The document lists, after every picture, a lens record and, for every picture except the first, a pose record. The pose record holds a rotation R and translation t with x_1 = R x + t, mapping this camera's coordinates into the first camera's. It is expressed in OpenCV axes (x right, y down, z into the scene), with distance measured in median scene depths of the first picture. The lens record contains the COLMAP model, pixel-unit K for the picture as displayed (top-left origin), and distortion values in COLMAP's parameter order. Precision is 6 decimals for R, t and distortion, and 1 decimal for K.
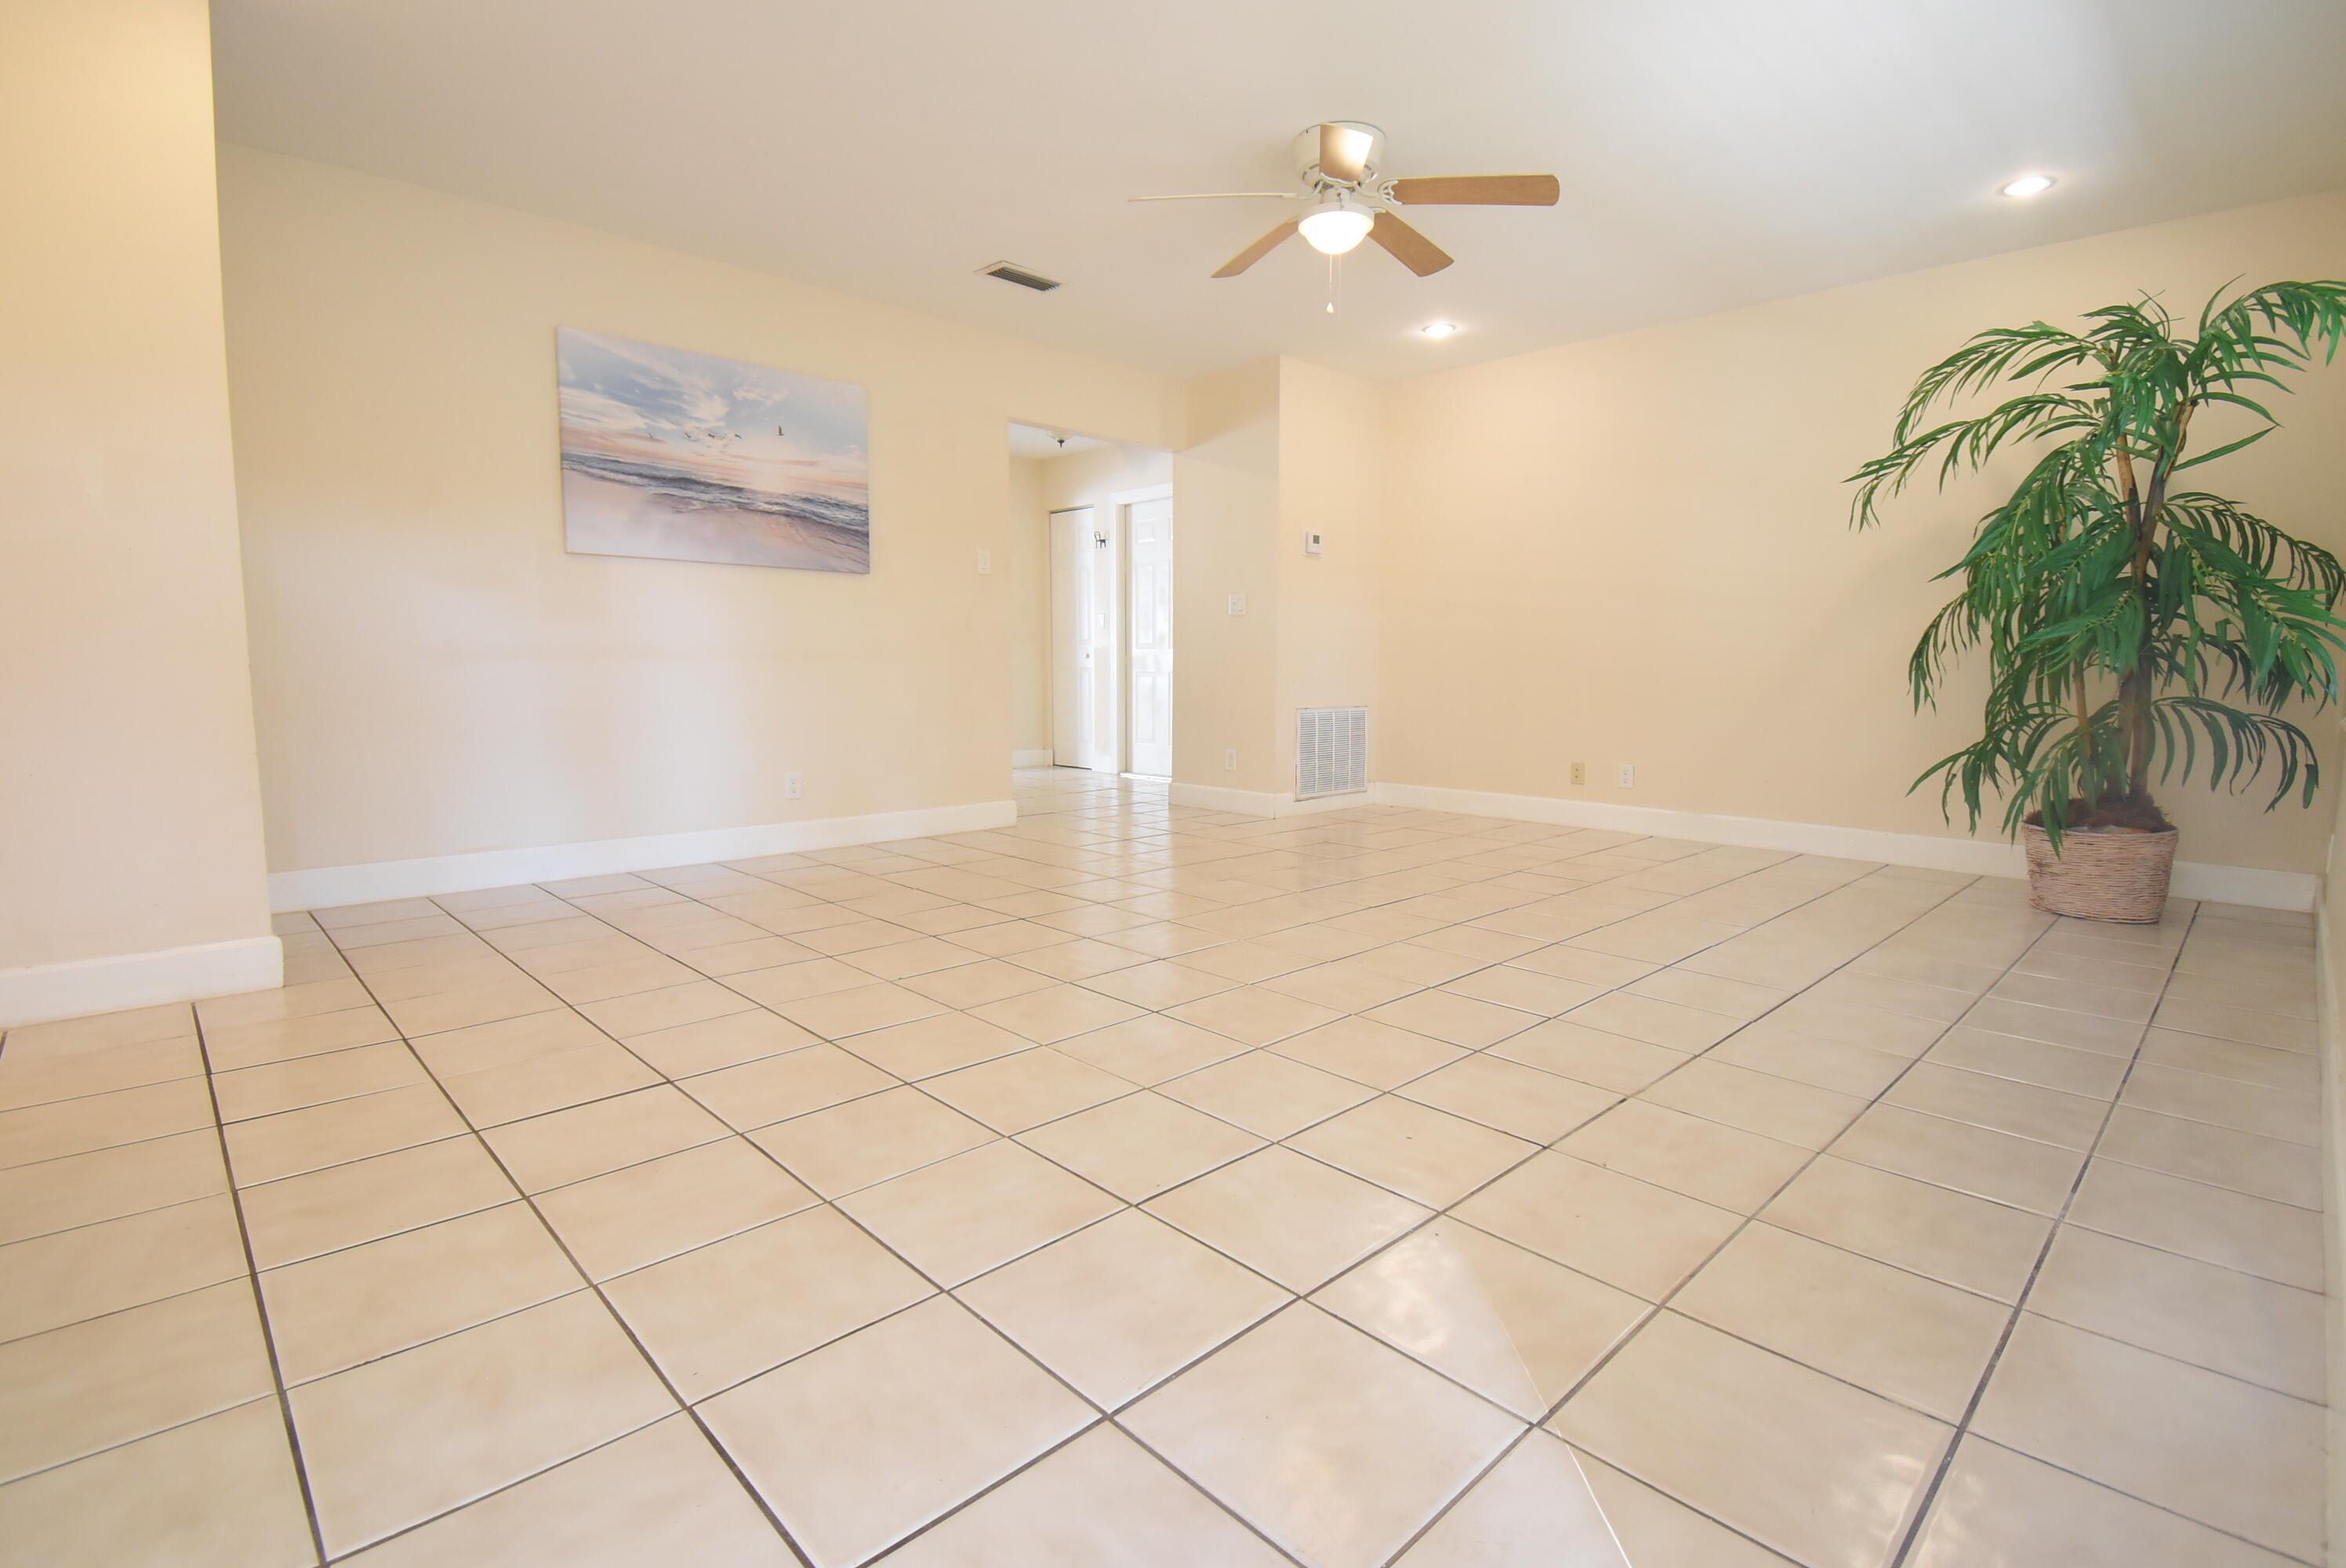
lens RADIAL K [[1055.2, 0, 1175.9], [0, 1055.2, 774.1], [0, 0, 1]] dist [-0.017865, -0.001243]
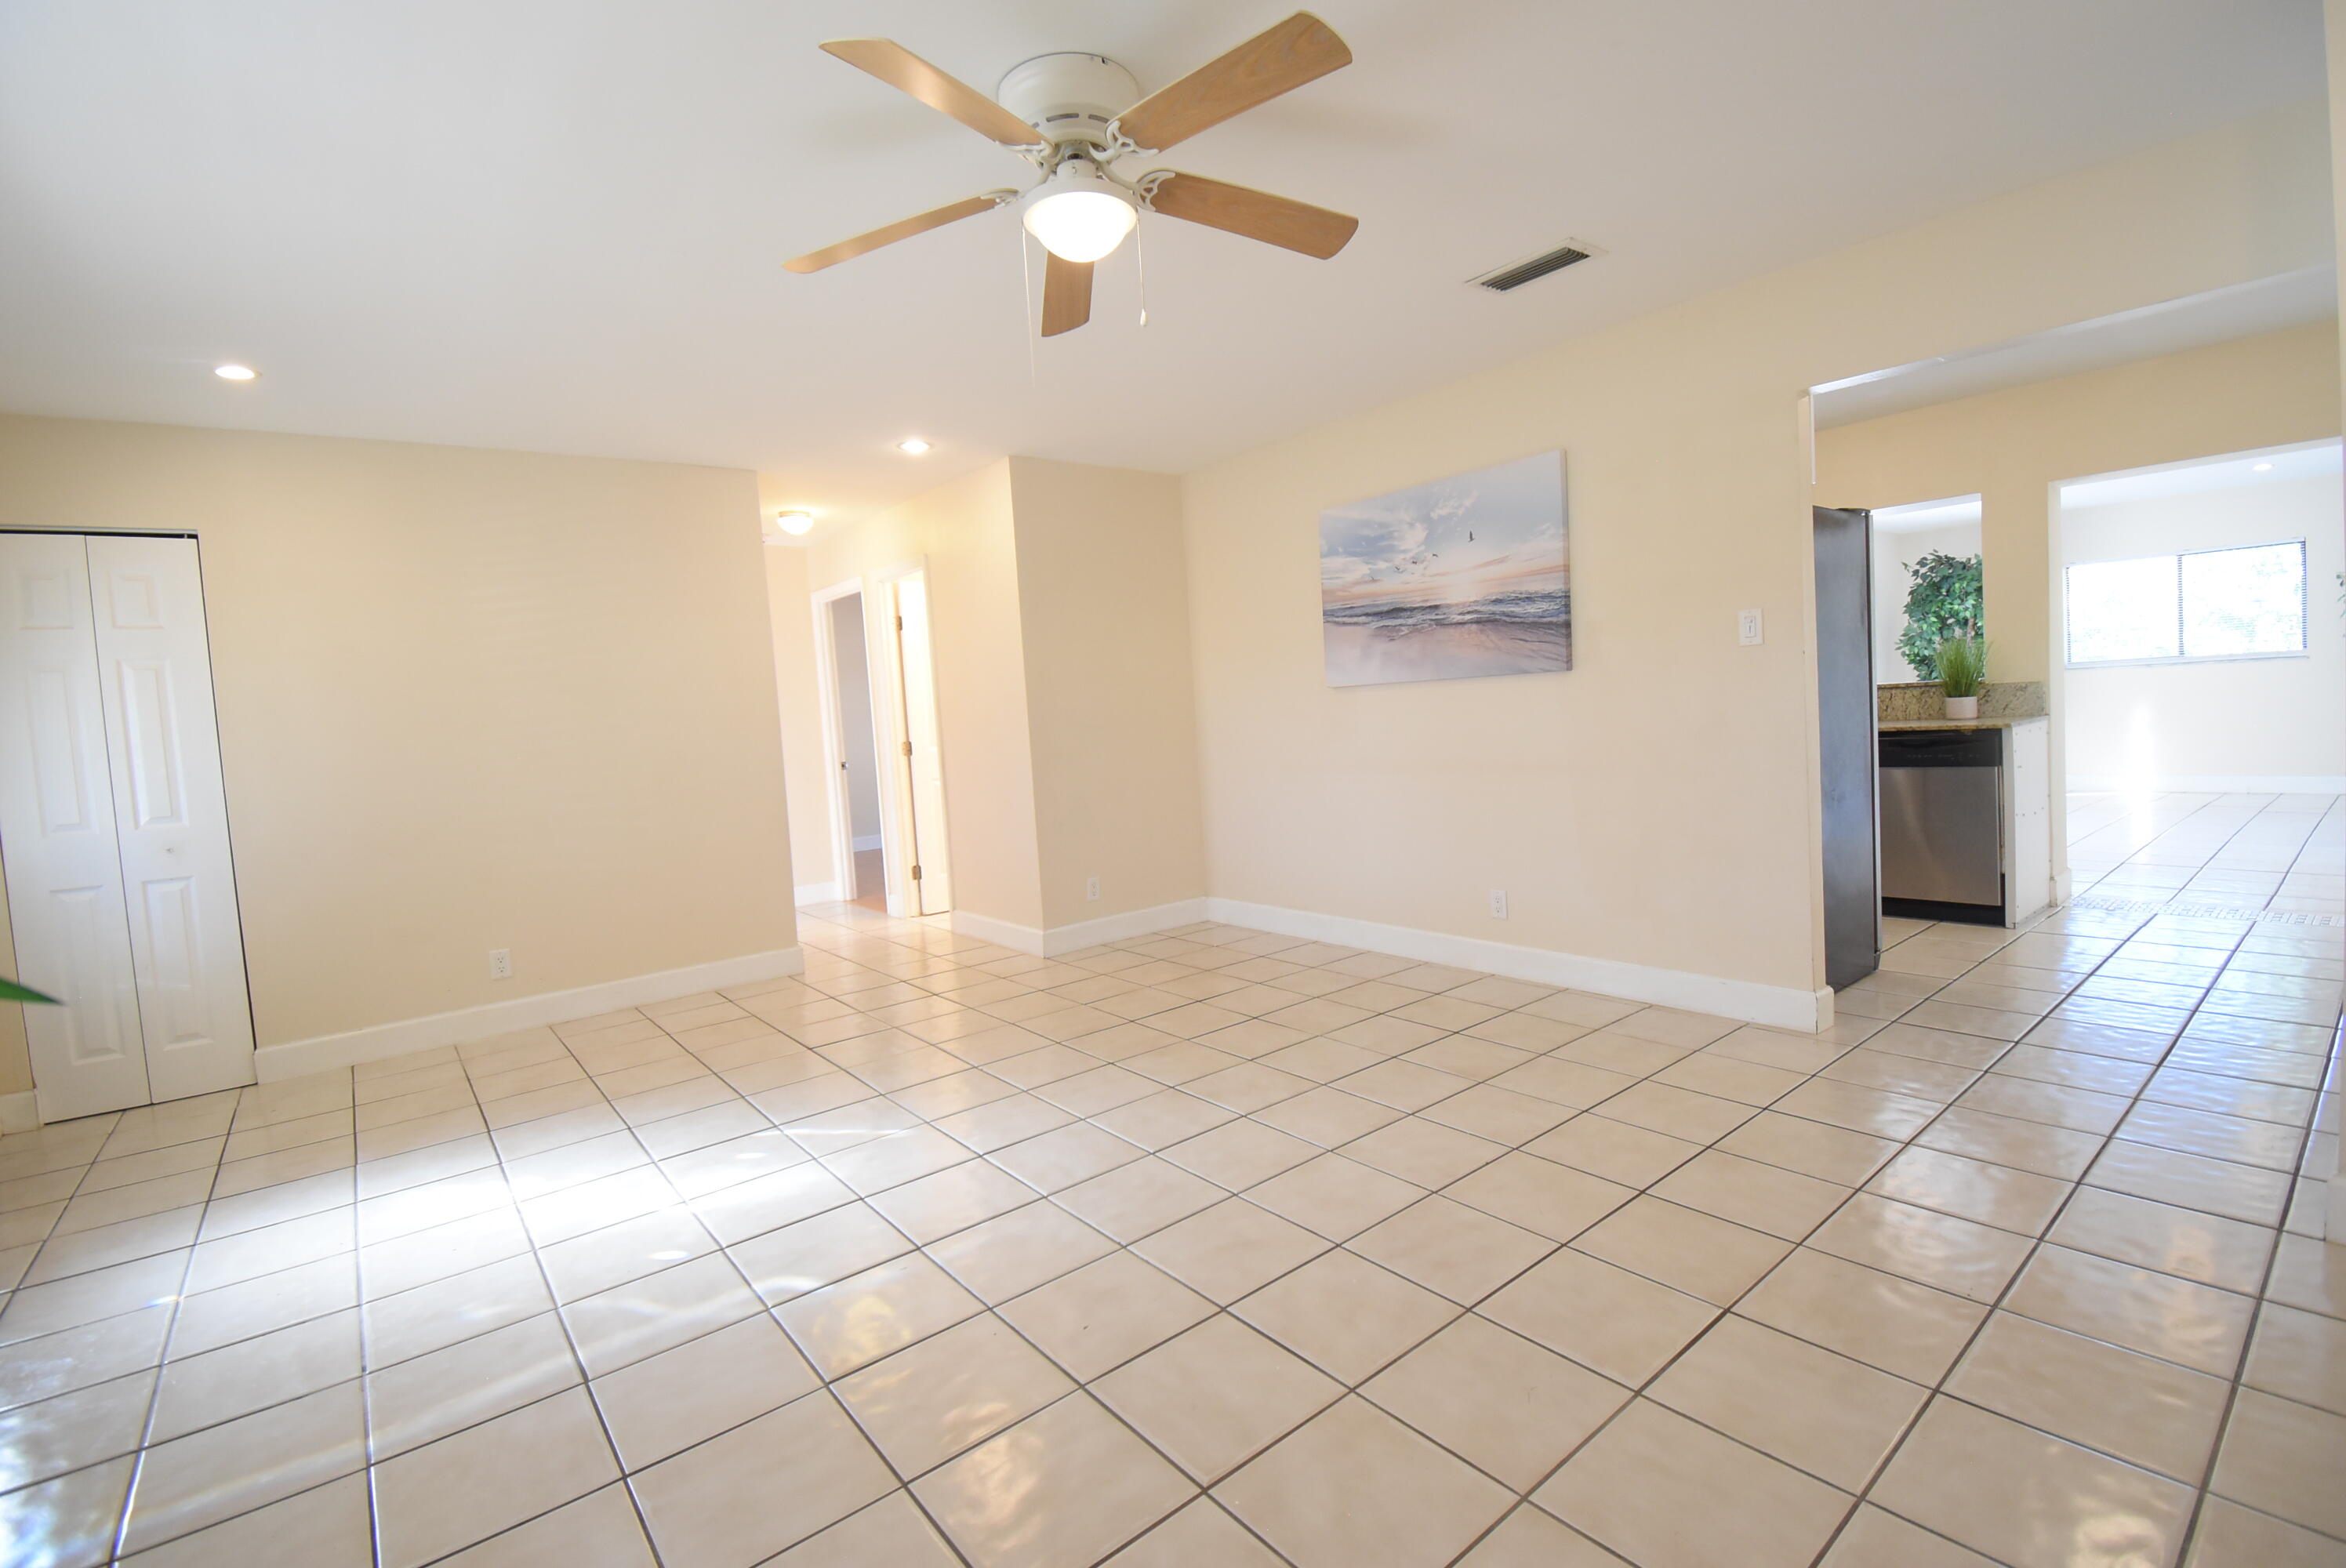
lens RADIAL K [[1055.2, 0, 1184.6], [0, 1055.2, 781.5], [0, 0, 1]] dist [-0.017865, -0.001243]
pose [[-0.101899, 0.060758, -0.992938, 0.645145], [-0.048196, 0.996660, 0.065931, -0.160765], [0.993627, 0.054574, -0.098630, 0.883151]]
